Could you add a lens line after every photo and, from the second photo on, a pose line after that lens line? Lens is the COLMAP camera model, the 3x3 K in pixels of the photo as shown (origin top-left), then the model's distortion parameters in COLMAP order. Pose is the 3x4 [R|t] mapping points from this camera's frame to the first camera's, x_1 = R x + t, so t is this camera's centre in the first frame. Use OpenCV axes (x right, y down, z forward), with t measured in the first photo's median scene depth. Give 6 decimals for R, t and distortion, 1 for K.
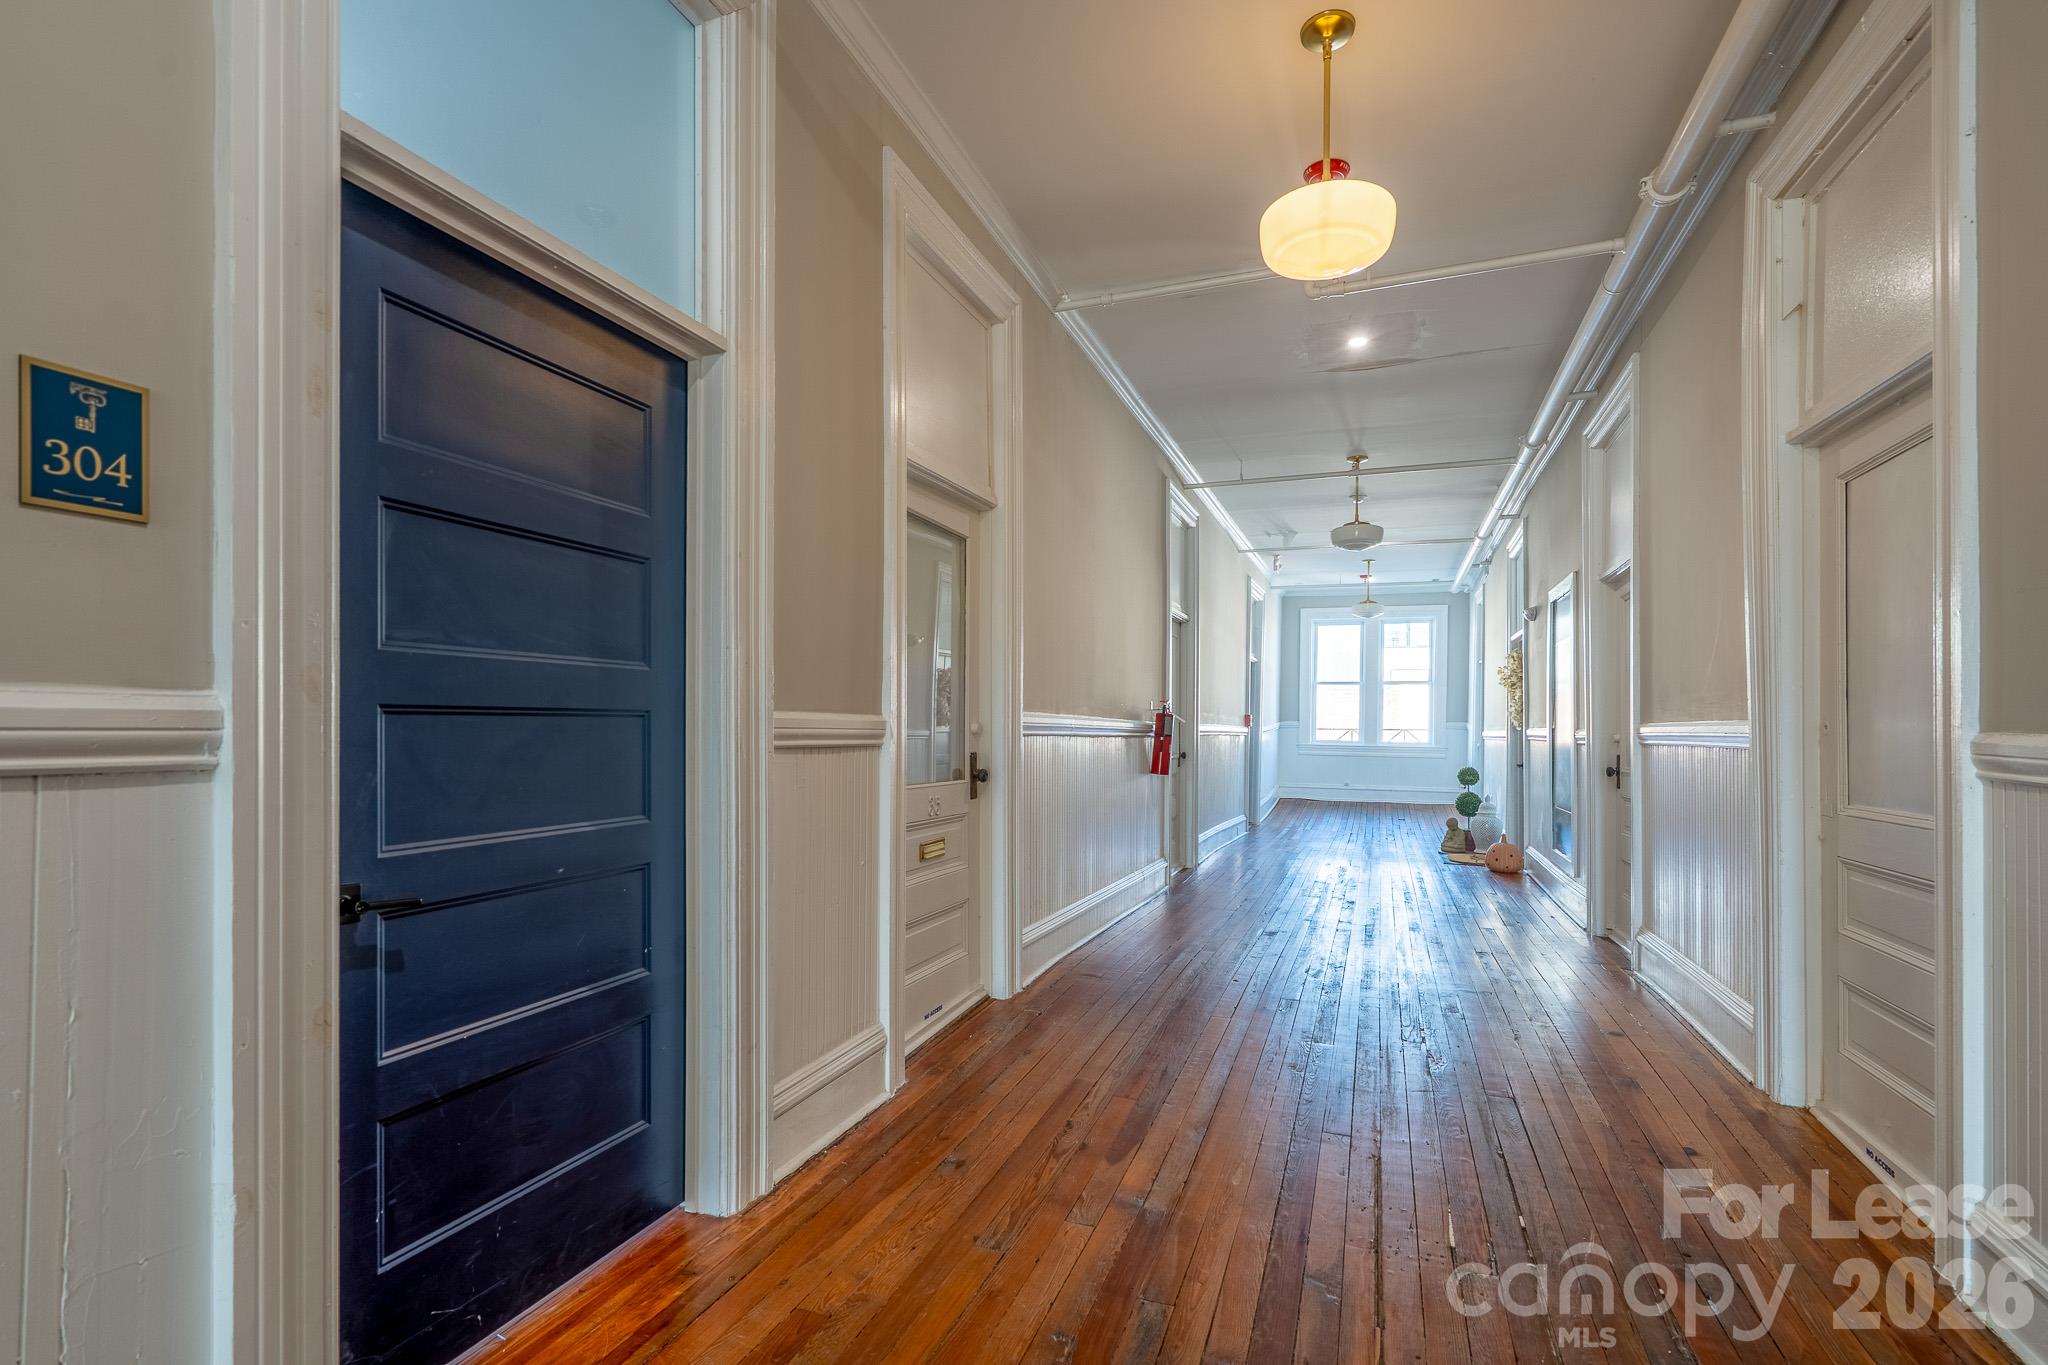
lens RADIAL K [[985.6, 0, 1006.4], [0, 985.6, 712.4], [0, 0, 1]] dist [-0.001256, -0.000219]
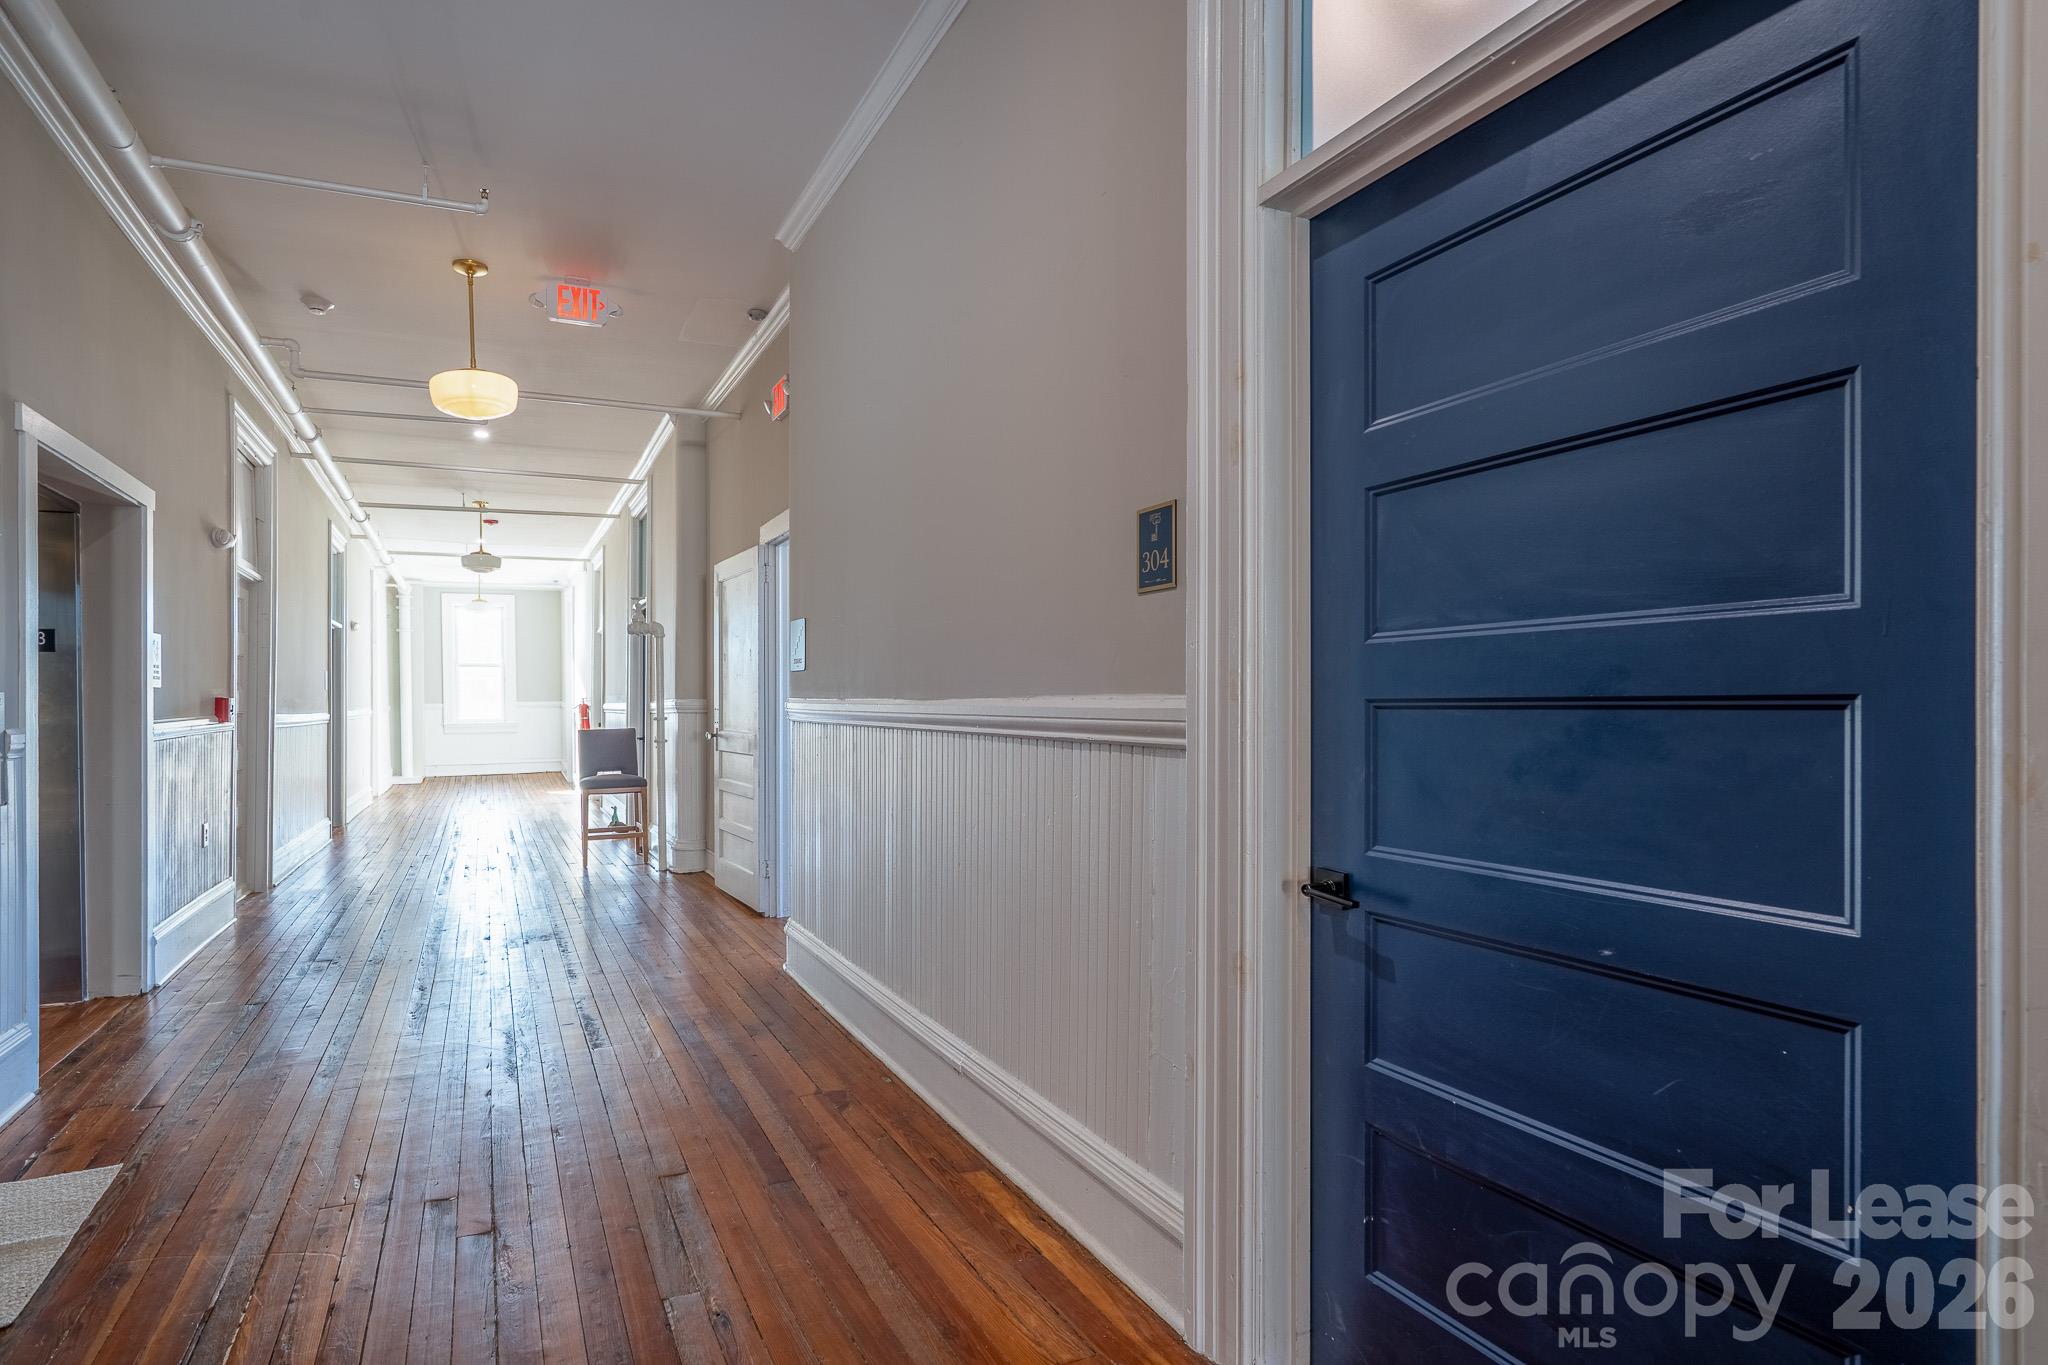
lens RADIAL K [[985.6, 0, 1006.4], [0, 985.6, 712.4], [0, 0, 1]] dist [-0.001256, -0.000219]
pose [[-0.664230, -0.000626, -0.747528, 0.458816], [0.003811, 0.999984, -0.004224, 0.009114], [0.747518, -0.005654, -0.664217, 1.859547]]
